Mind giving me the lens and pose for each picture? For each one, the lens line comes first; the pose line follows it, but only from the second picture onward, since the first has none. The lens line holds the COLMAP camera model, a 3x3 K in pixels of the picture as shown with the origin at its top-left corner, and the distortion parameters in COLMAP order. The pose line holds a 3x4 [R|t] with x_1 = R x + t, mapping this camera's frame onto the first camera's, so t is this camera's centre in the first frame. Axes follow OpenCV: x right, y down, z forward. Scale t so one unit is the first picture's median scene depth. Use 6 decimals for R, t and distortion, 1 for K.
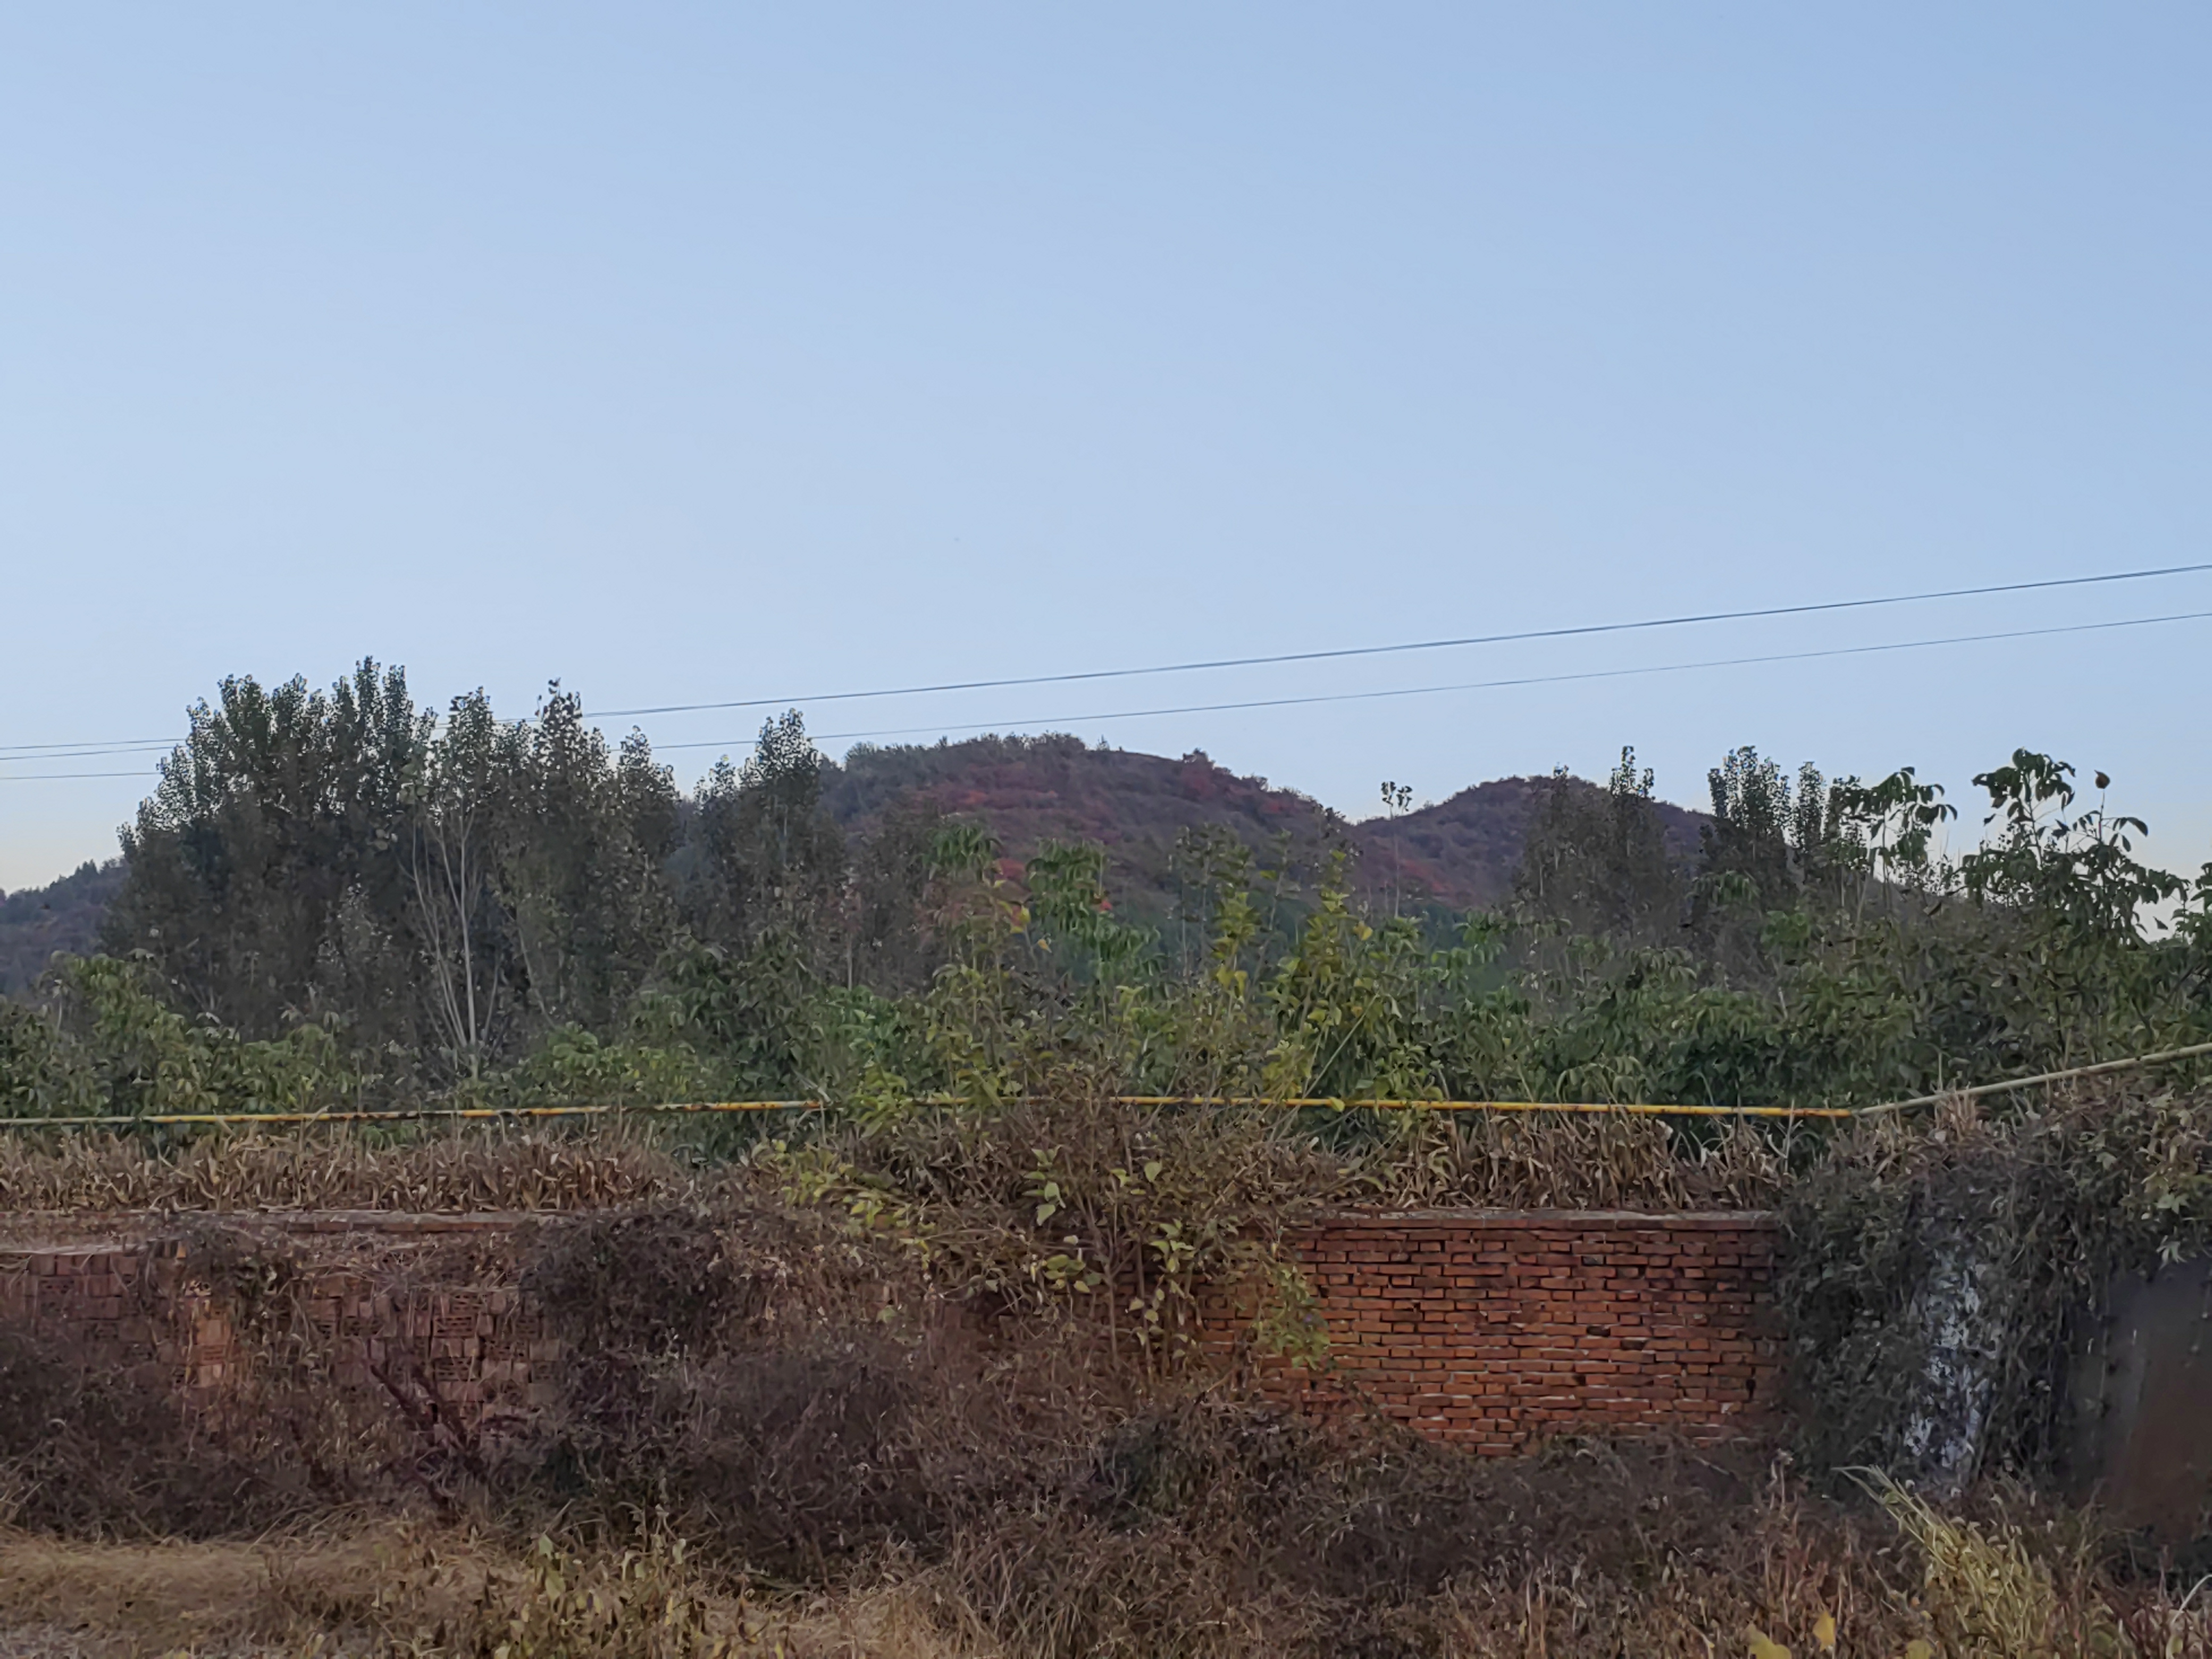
lens RADIAL K [[3123.3, 0, 1106.0], [0, 3123.3, 829.5], [0, 0, 1]] dist [0.019717, 0.006665]
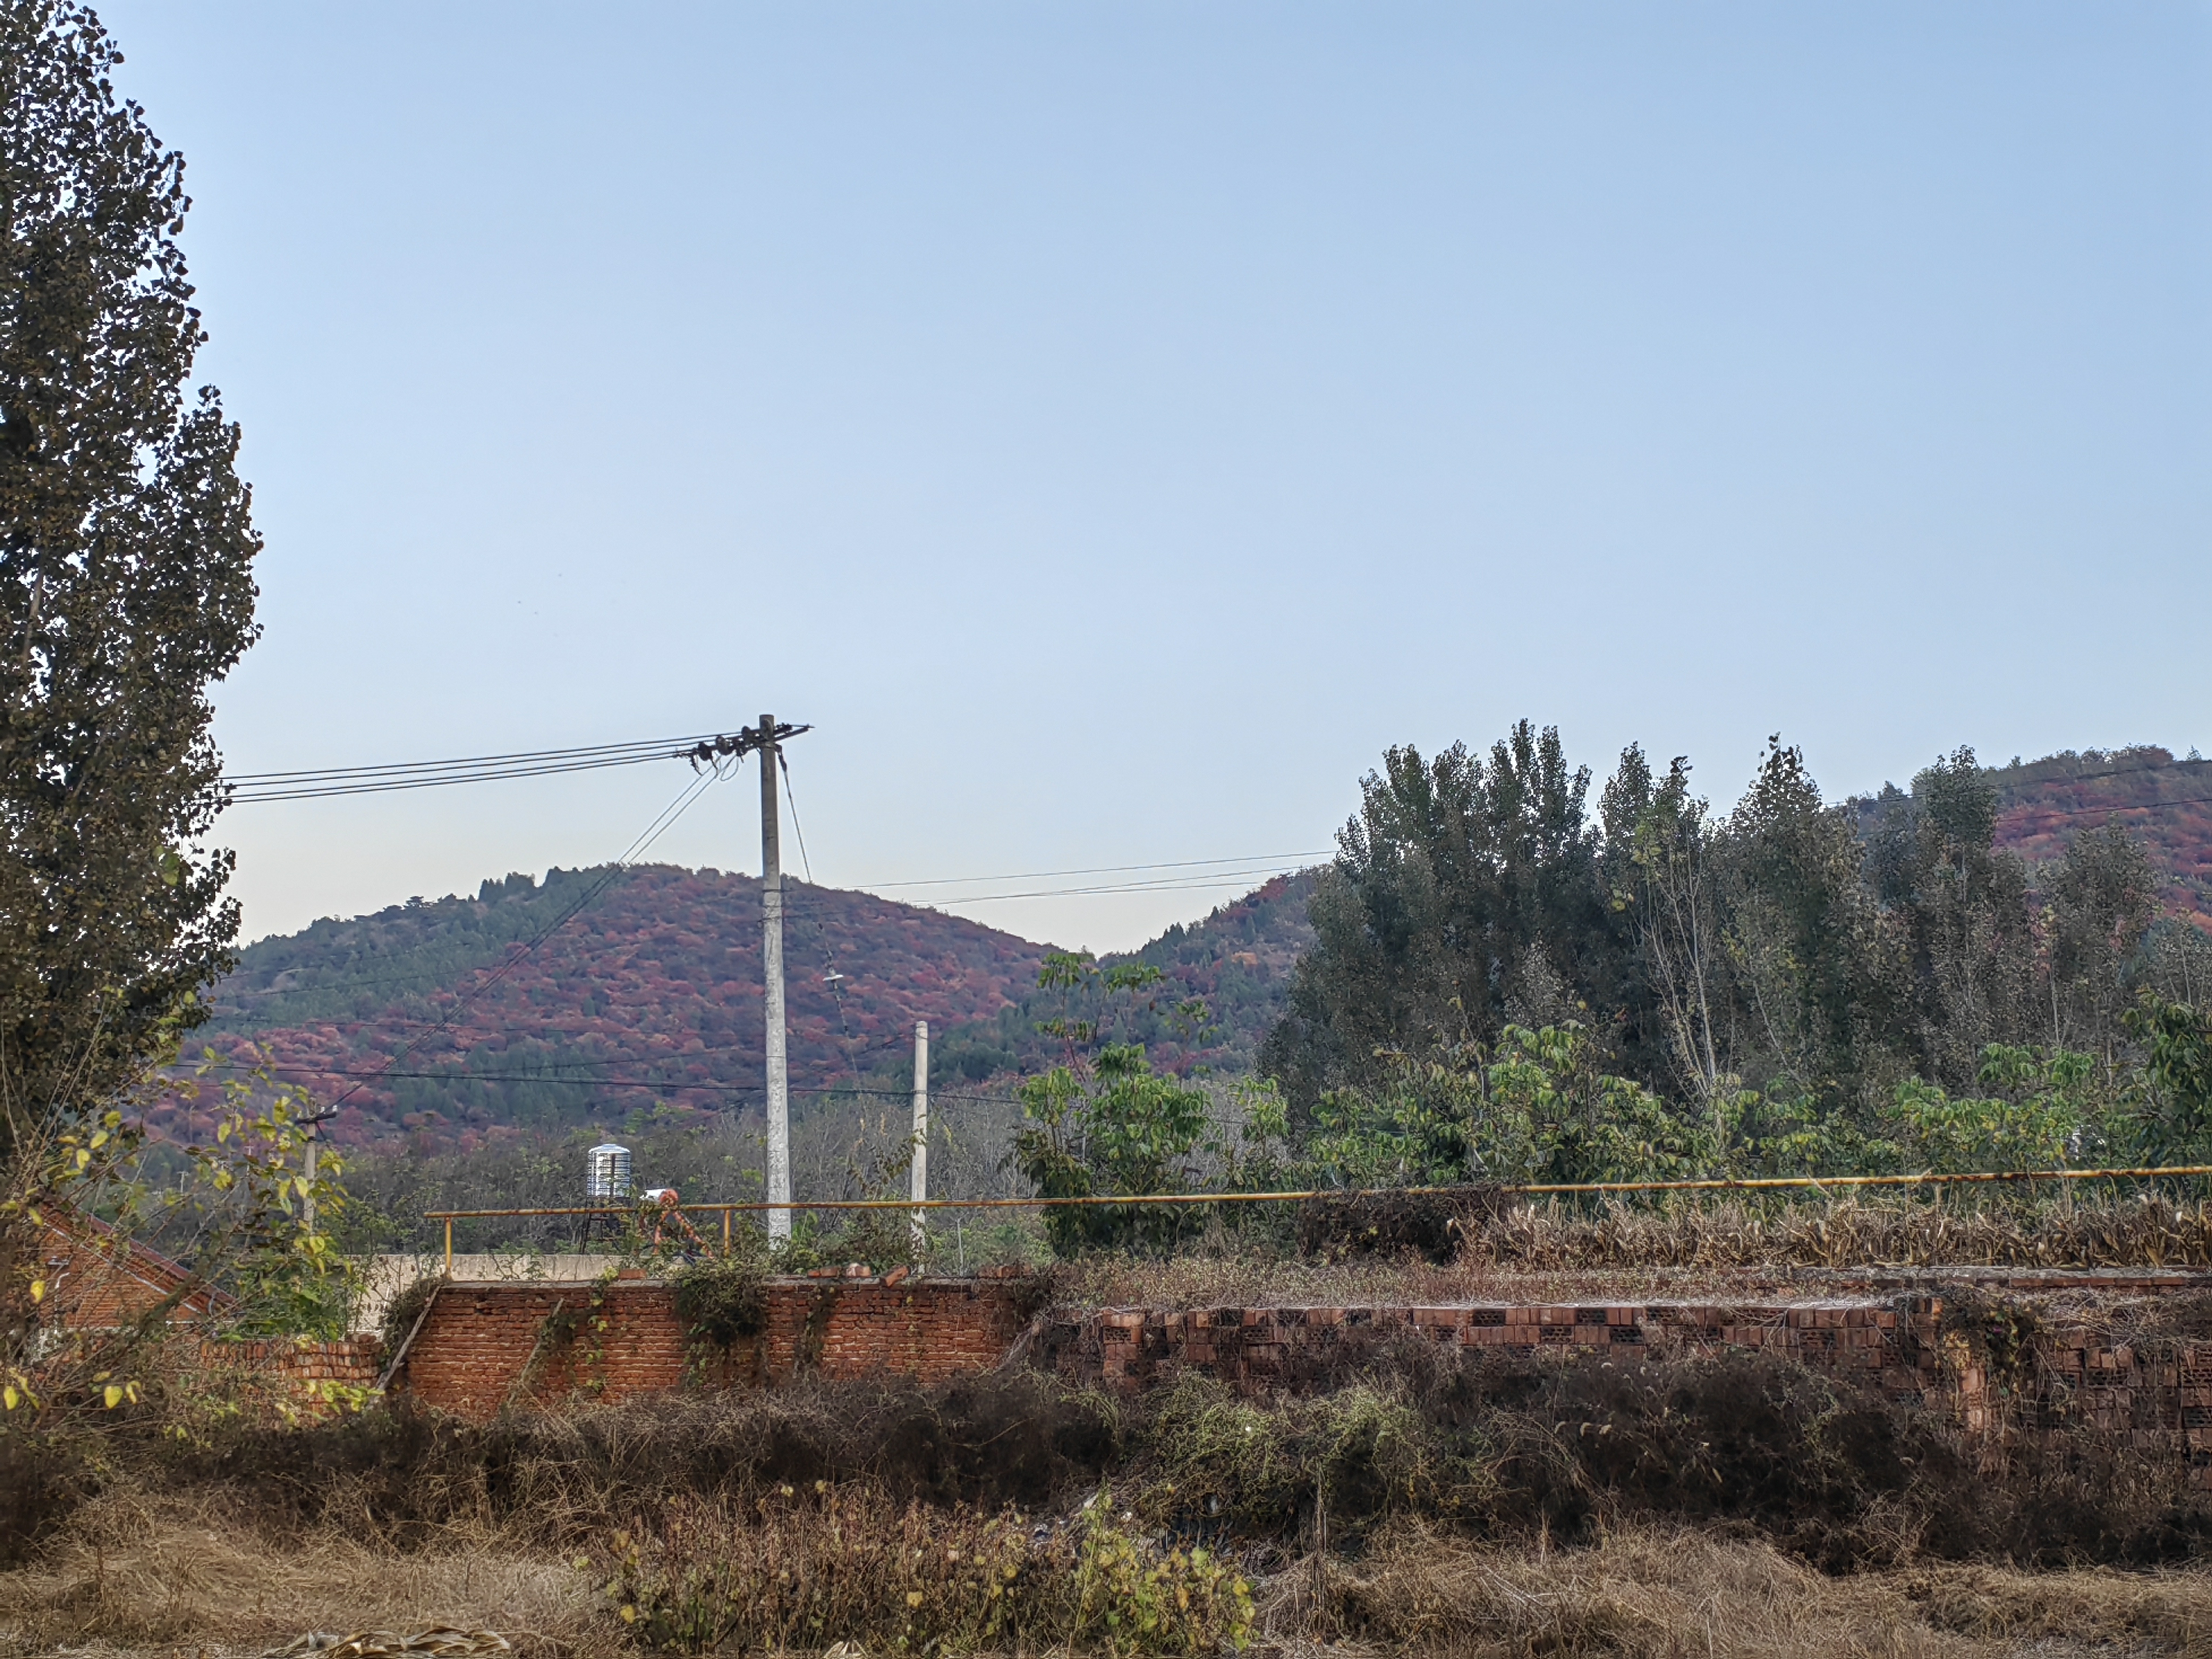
lens RADIAL K [[3123.3, 0, 1106.0], [0, 3123.3, 829.5], [0, 0, 1]] dist [0.019717, 0.006665]
pose [[0.942293, -0.052664, -0.330621, -0.153184], [0.048166, 0.998602, -0.021789, -0.018047], [0.331306, 0.004607, 0.943512, -0.107085]]
